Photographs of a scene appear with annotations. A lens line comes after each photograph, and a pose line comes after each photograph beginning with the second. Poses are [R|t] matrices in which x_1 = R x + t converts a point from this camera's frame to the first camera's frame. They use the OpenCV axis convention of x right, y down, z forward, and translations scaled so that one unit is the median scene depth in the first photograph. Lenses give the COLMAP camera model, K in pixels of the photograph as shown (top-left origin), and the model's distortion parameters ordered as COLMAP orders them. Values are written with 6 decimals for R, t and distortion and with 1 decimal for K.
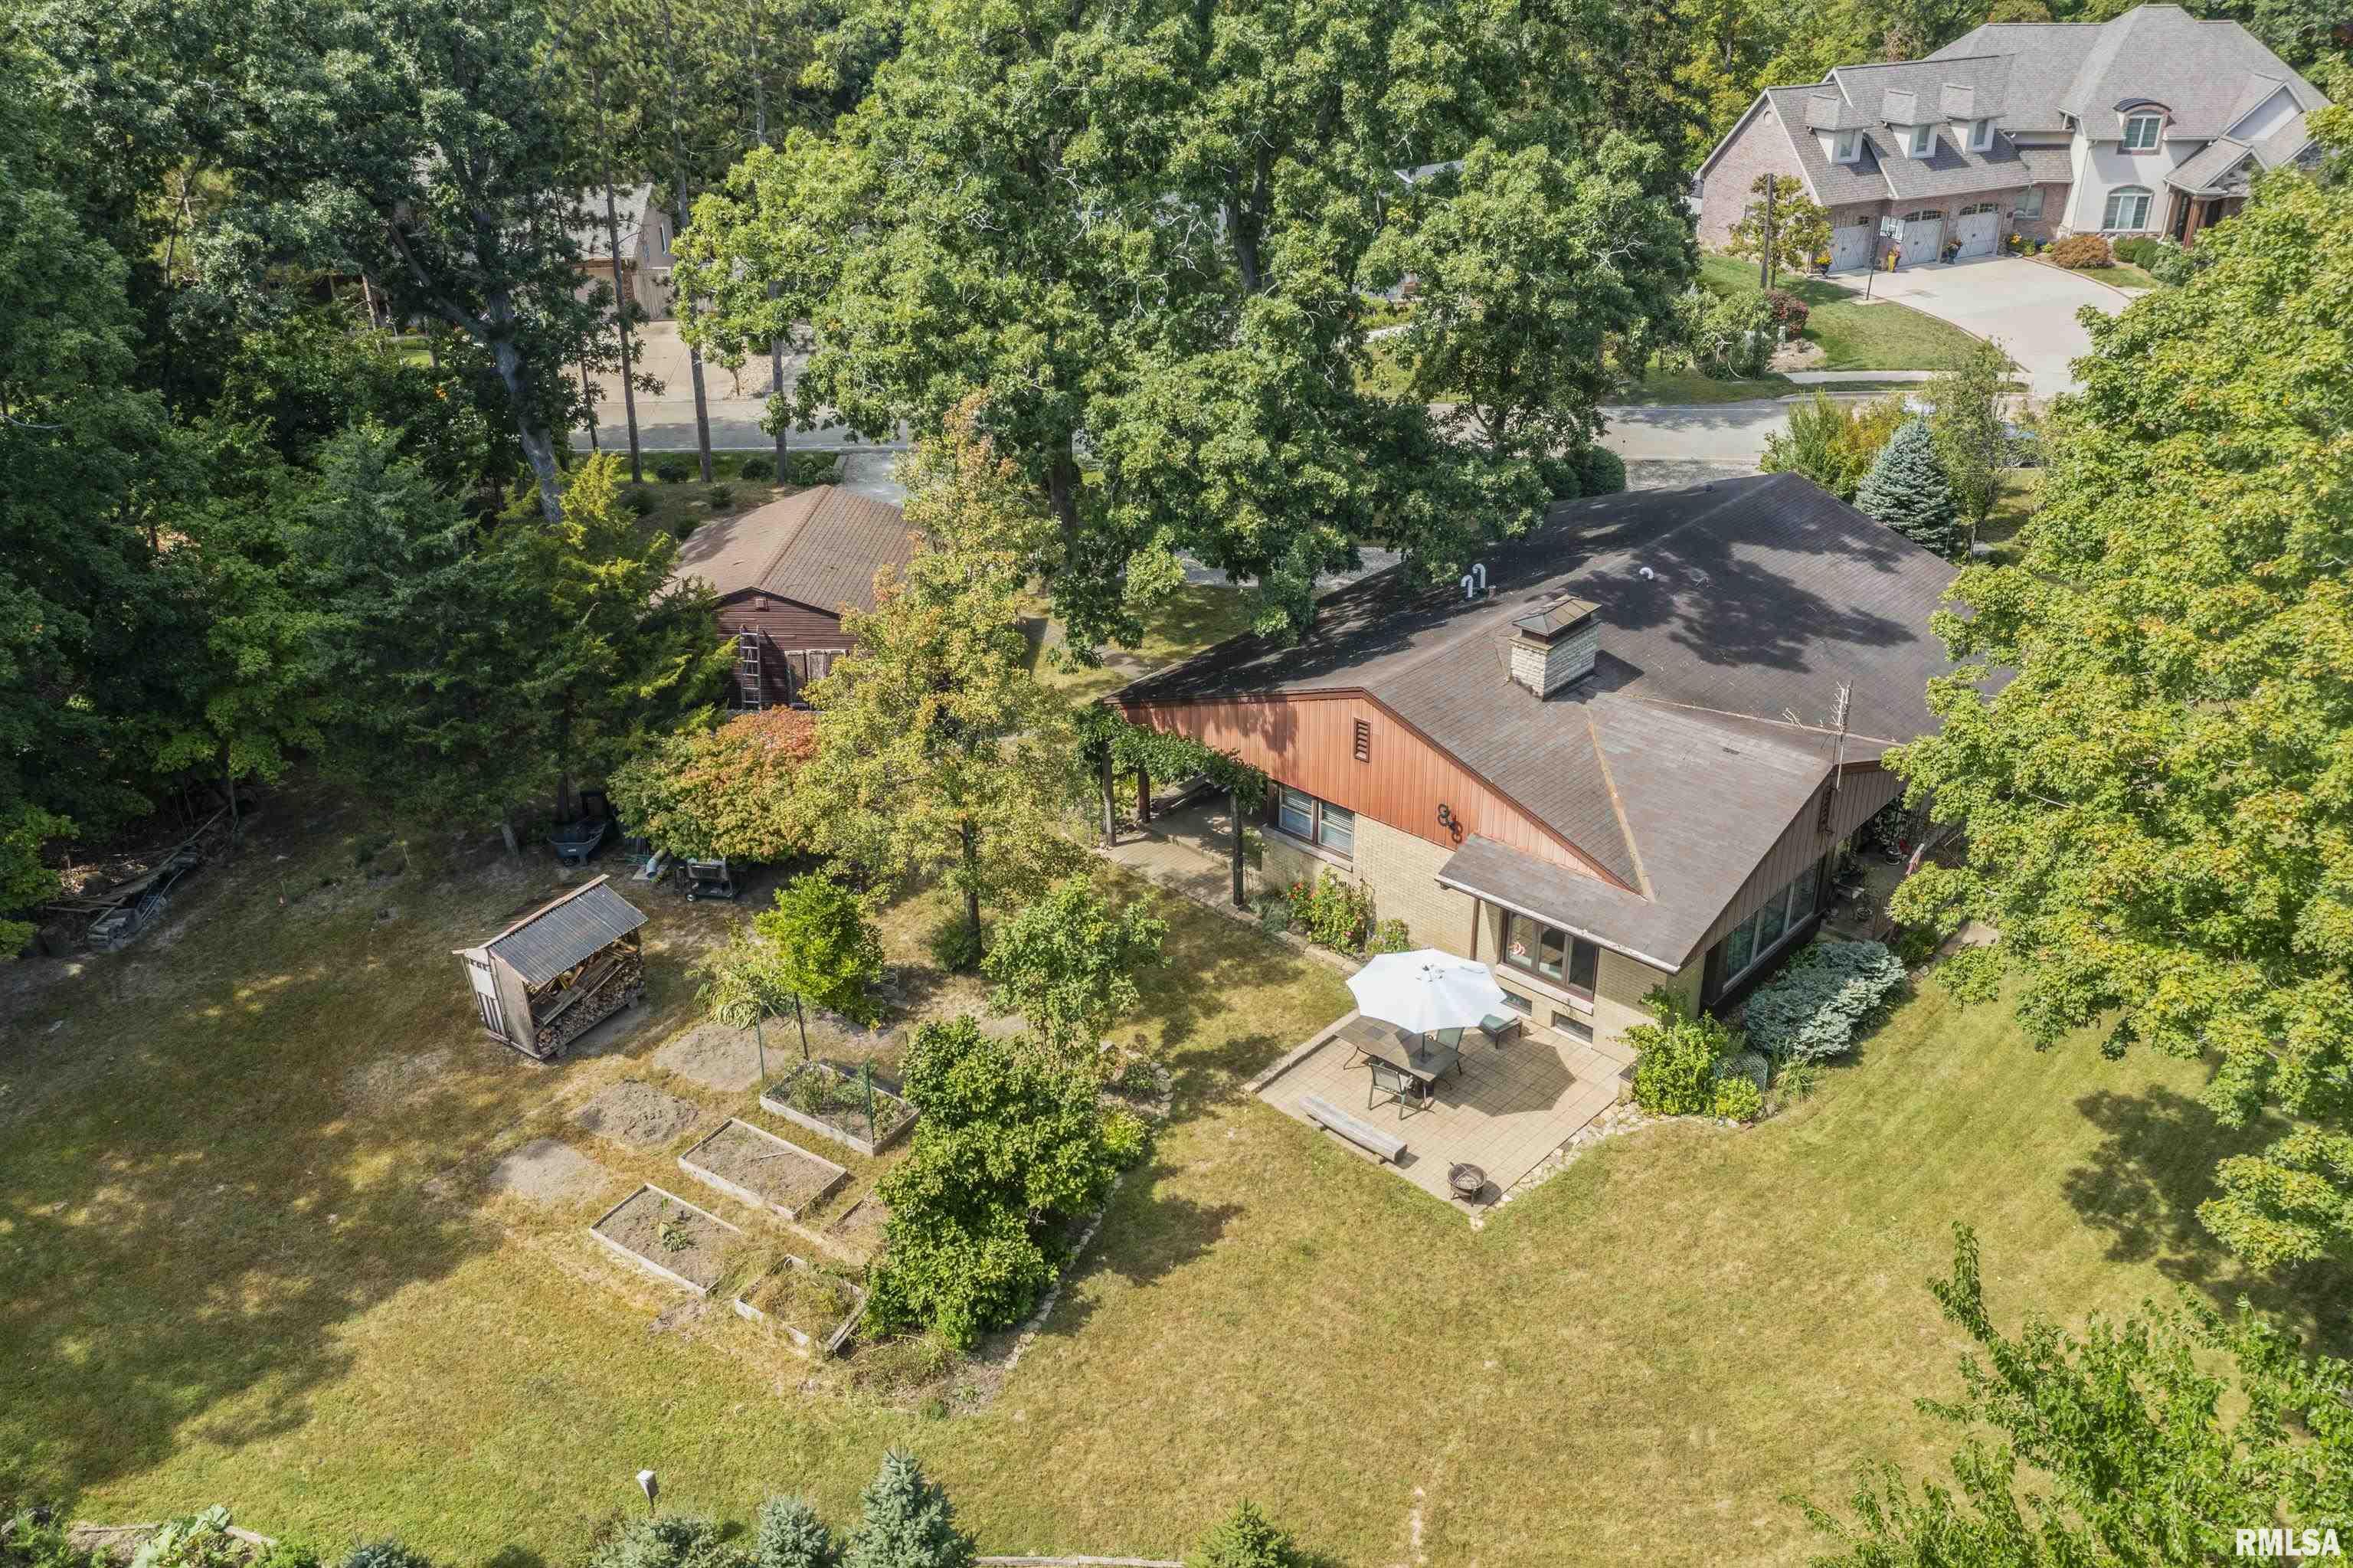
lens RADIAL K [[1884.2, 0, 1176.5], [0, 1884.2, 784.0], [0, 0, 1]] dist [-0.015393, 0.003175]
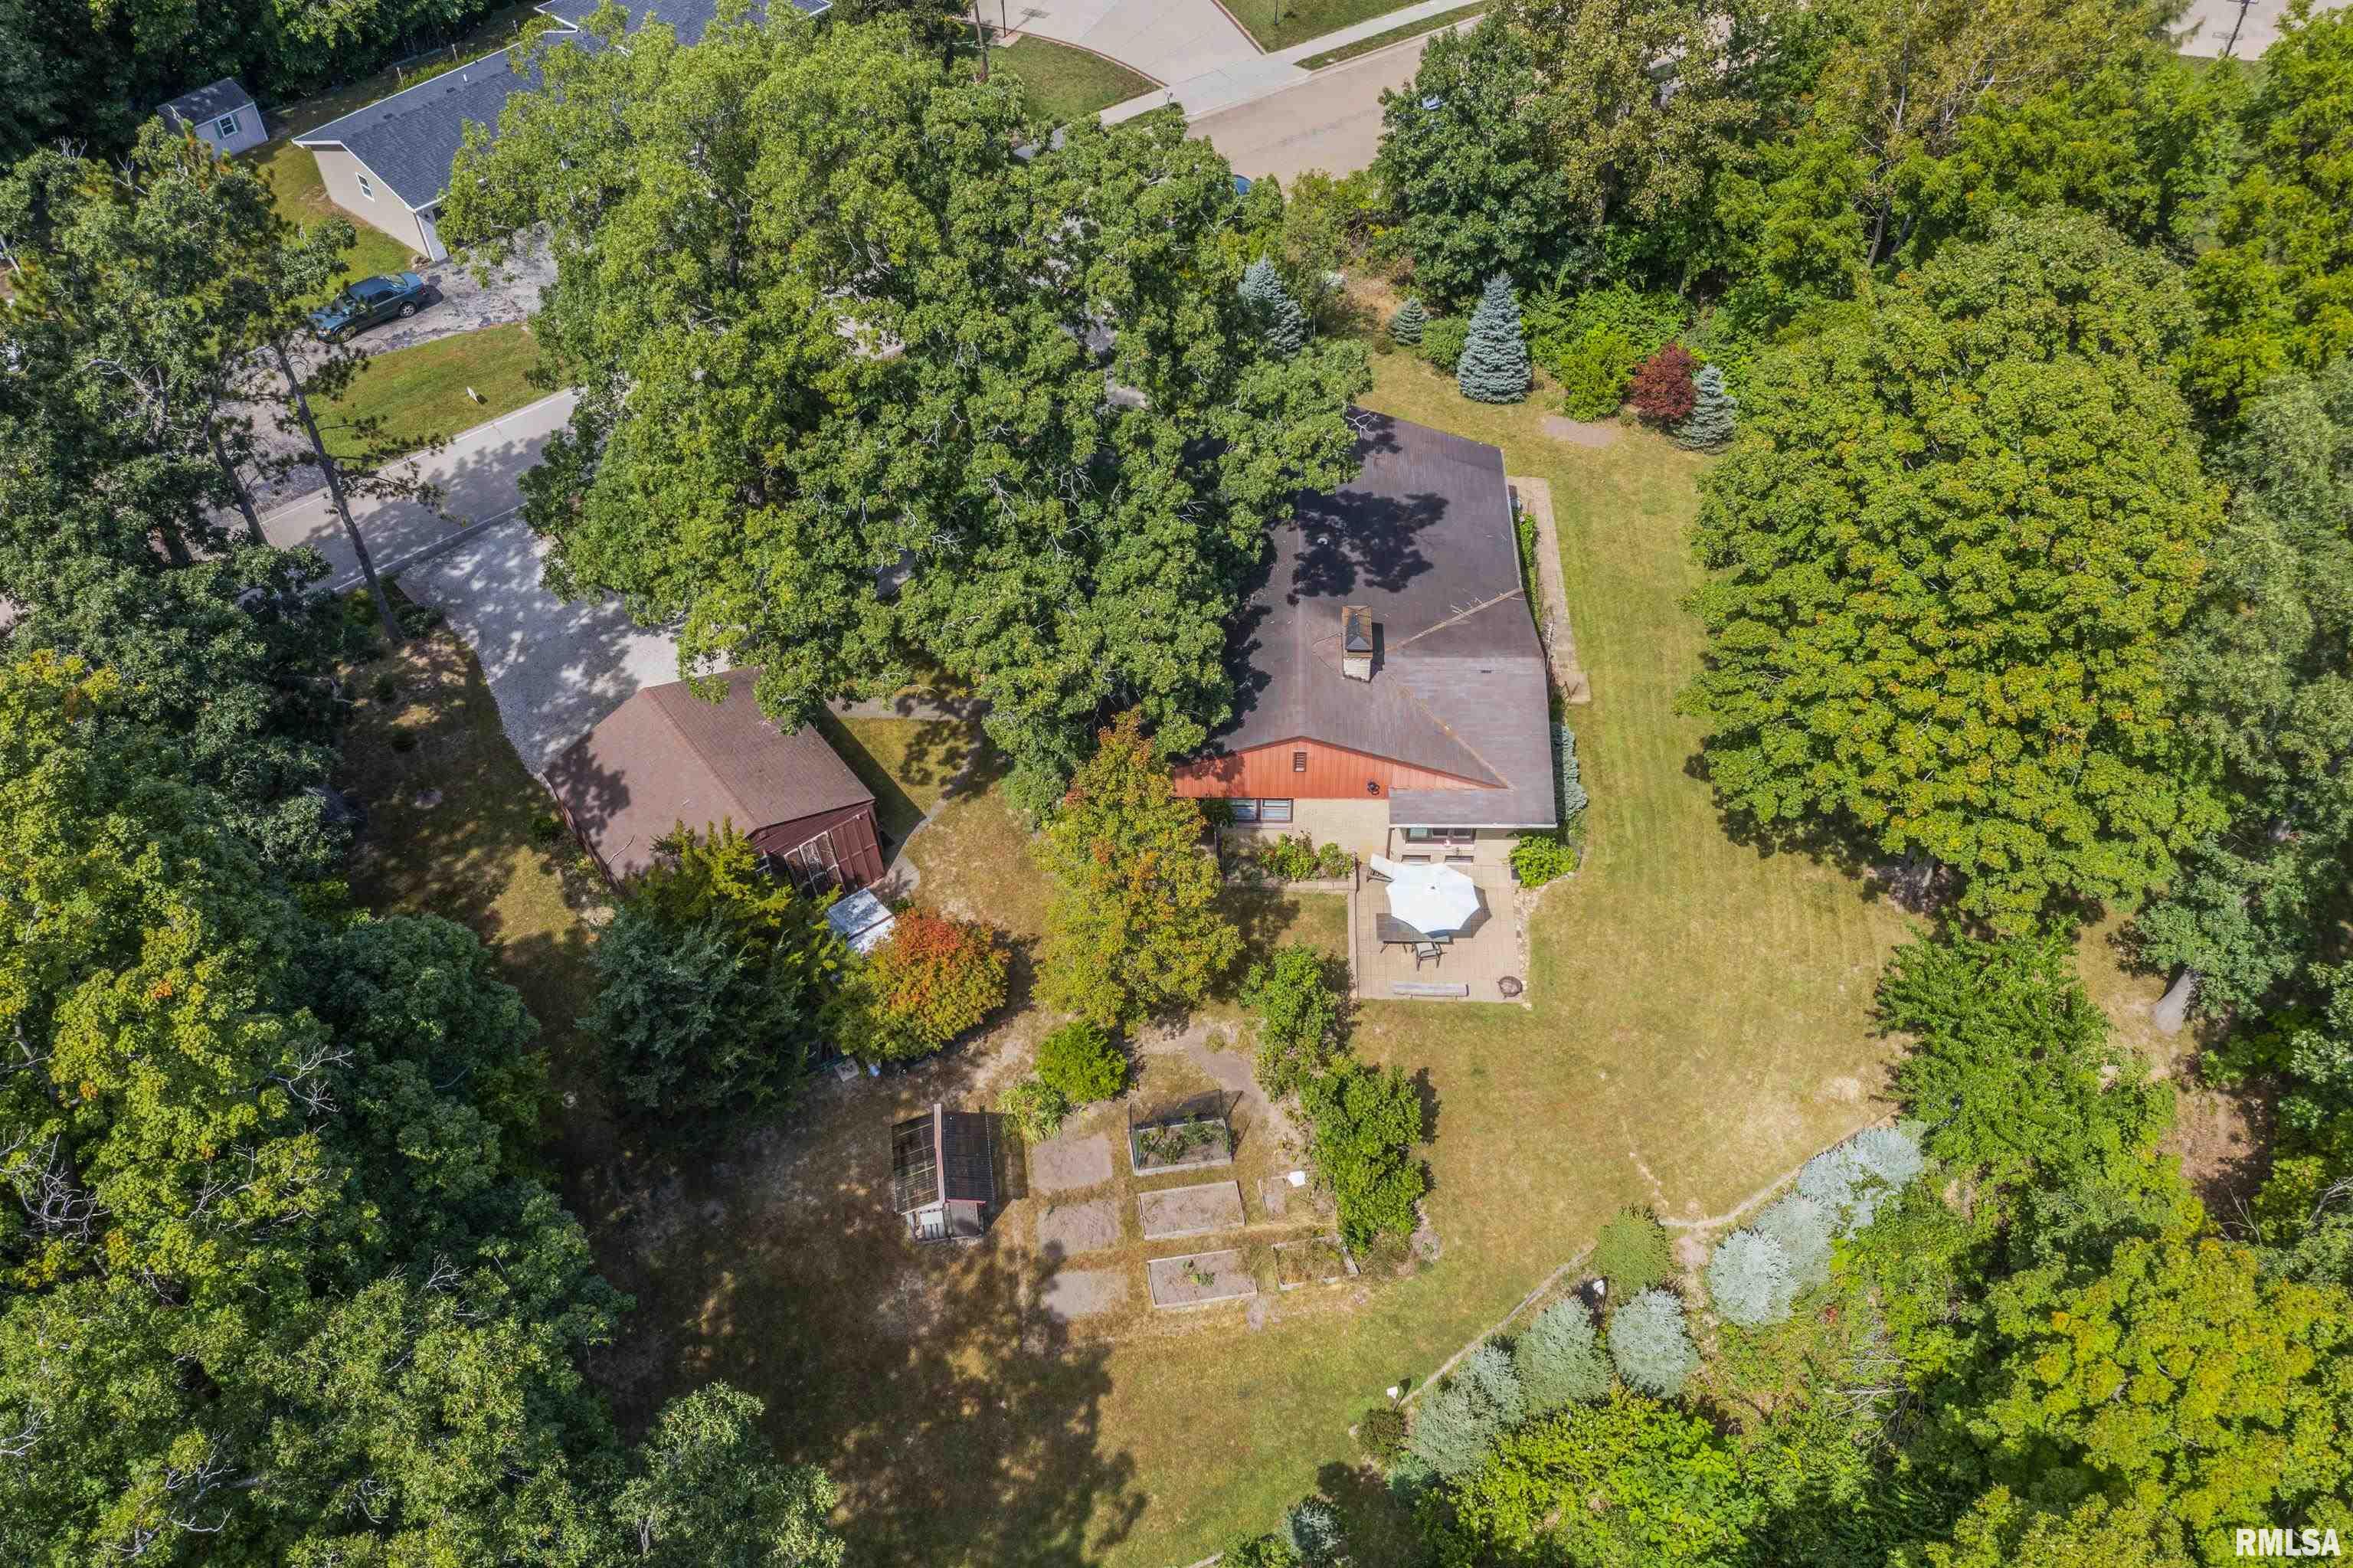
lens RADIAL K [[1884.2, 0, 1176.5], [0, 1884.2, 784.0], [0, 0, 1]] dist [-0.015393, 0.003175]
pose [[0.755182, -0.475693, 0.451017, -0.728172], [0.312124, 0.865972, 0.390731, -0.685561], [-0.576436, -0.154300, 0.802442, -0.195559]]
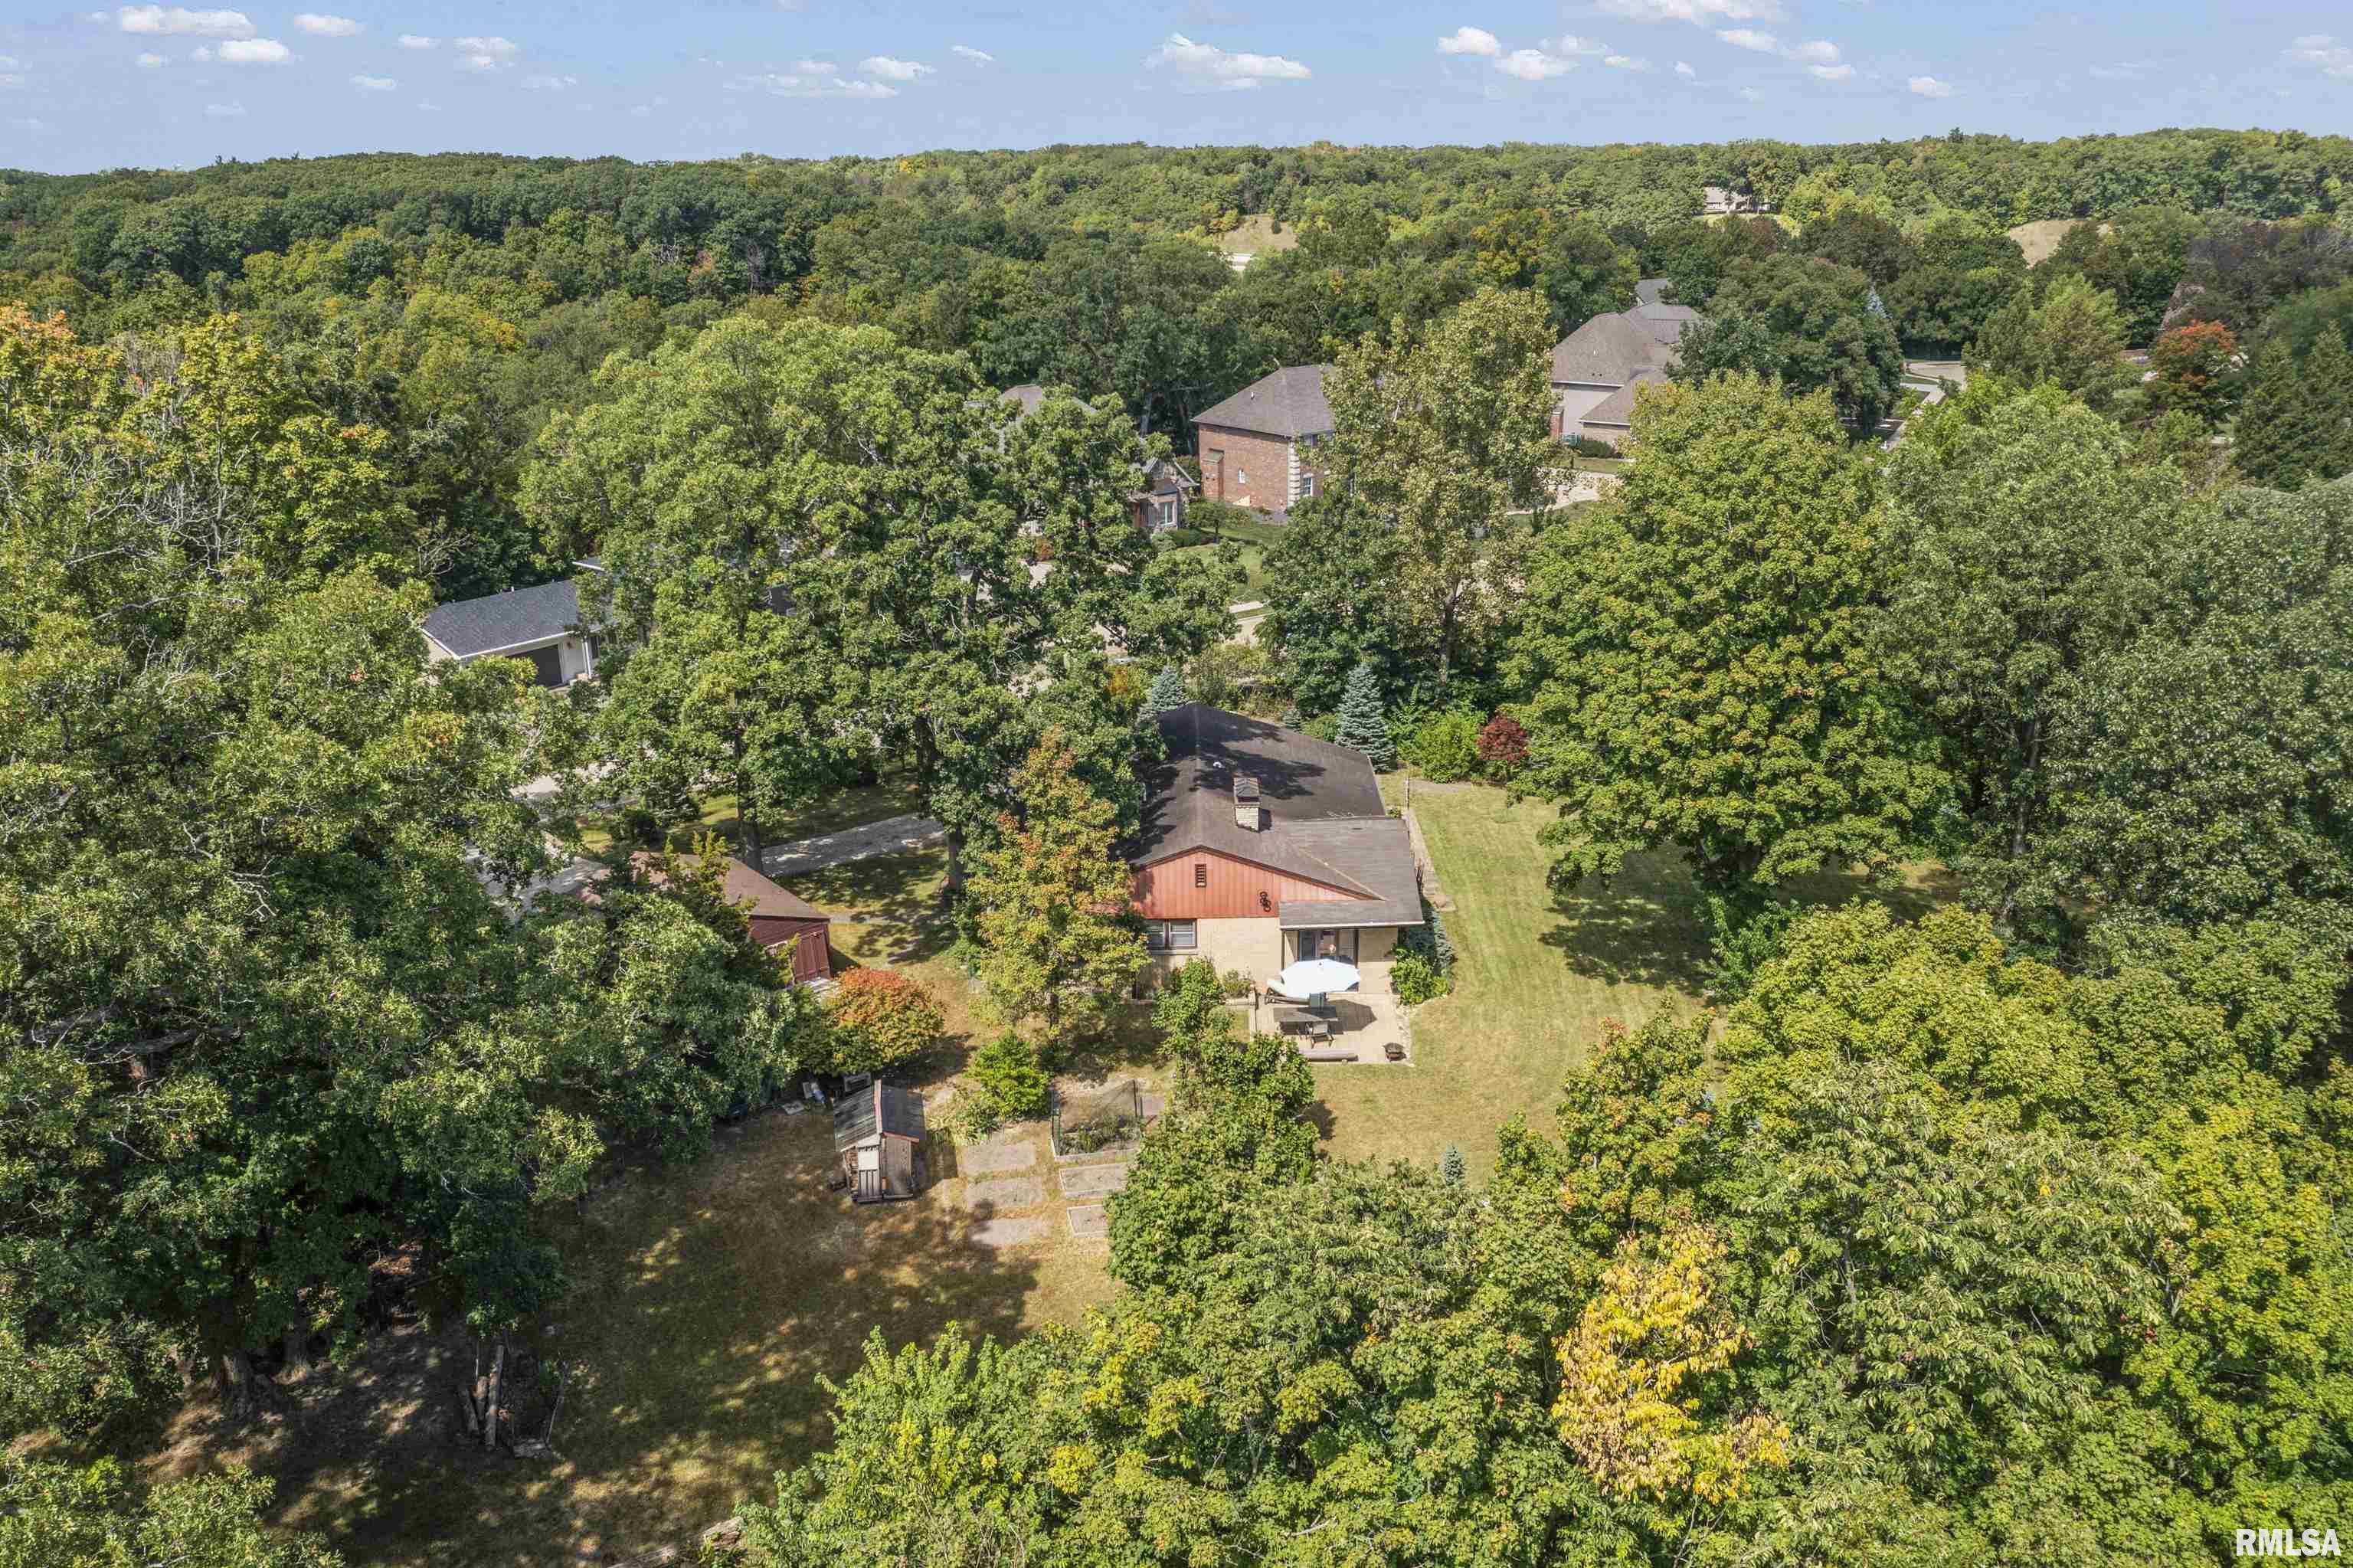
lens RADIAL K [[1884.2, 0, 1176.5], [0, 1884.2, 784.0], [0, 0, 1]] dist [-0.015393, 0.003175]
pose [[0.728537, -0.223012, 0.647688, -1.139435], [0.323406, 0.945488, -0.038225, -0.047268], [-0.603856, 0.237314, 0.760946, -0.405313]]
